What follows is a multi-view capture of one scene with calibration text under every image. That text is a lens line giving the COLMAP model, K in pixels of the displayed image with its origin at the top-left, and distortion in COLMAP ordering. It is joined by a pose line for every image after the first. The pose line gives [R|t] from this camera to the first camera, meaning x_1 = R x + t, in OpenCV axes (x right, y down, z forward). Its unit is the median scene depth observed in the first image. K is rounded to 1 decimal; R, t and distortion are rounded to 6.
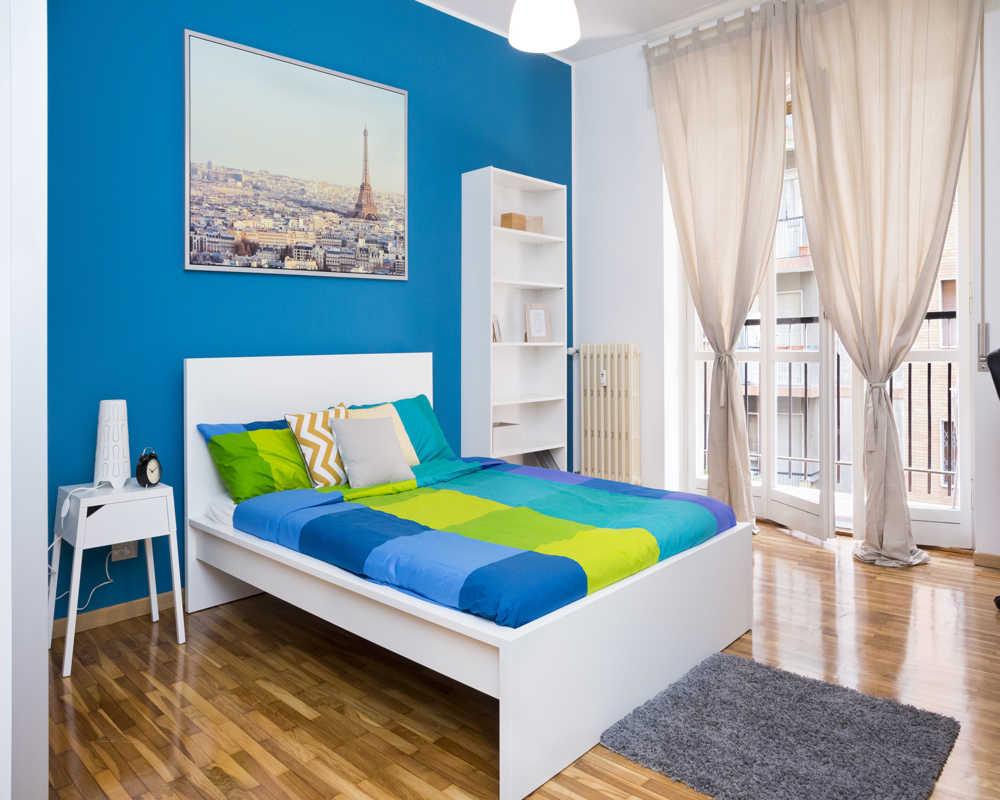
lens RADIAL K [[710.0, 0, 501.3], [0, 710.0, 342.7], [0, 0, 1]] dist [-0.051027, 0.007294]
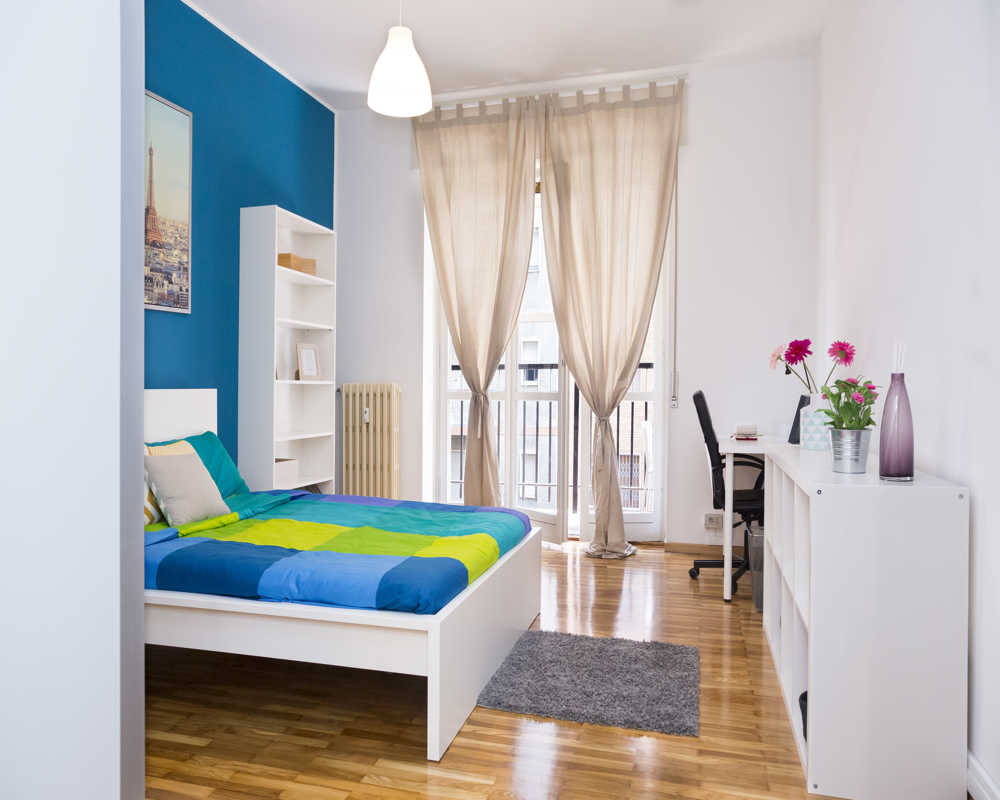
lens RADIAL K [[716.9, 0, 497.9], [0, 716.9, 401.2], [0, 0, 1]] dist [0.004337, 0.005912]
pose [[0.882207, 0.007721, 0.470798, -0.232712], [-0.017841, 0.999696, 0.017037, 0.007725], [-0.470523, -0.023430, 0.882077, -0.066640]]
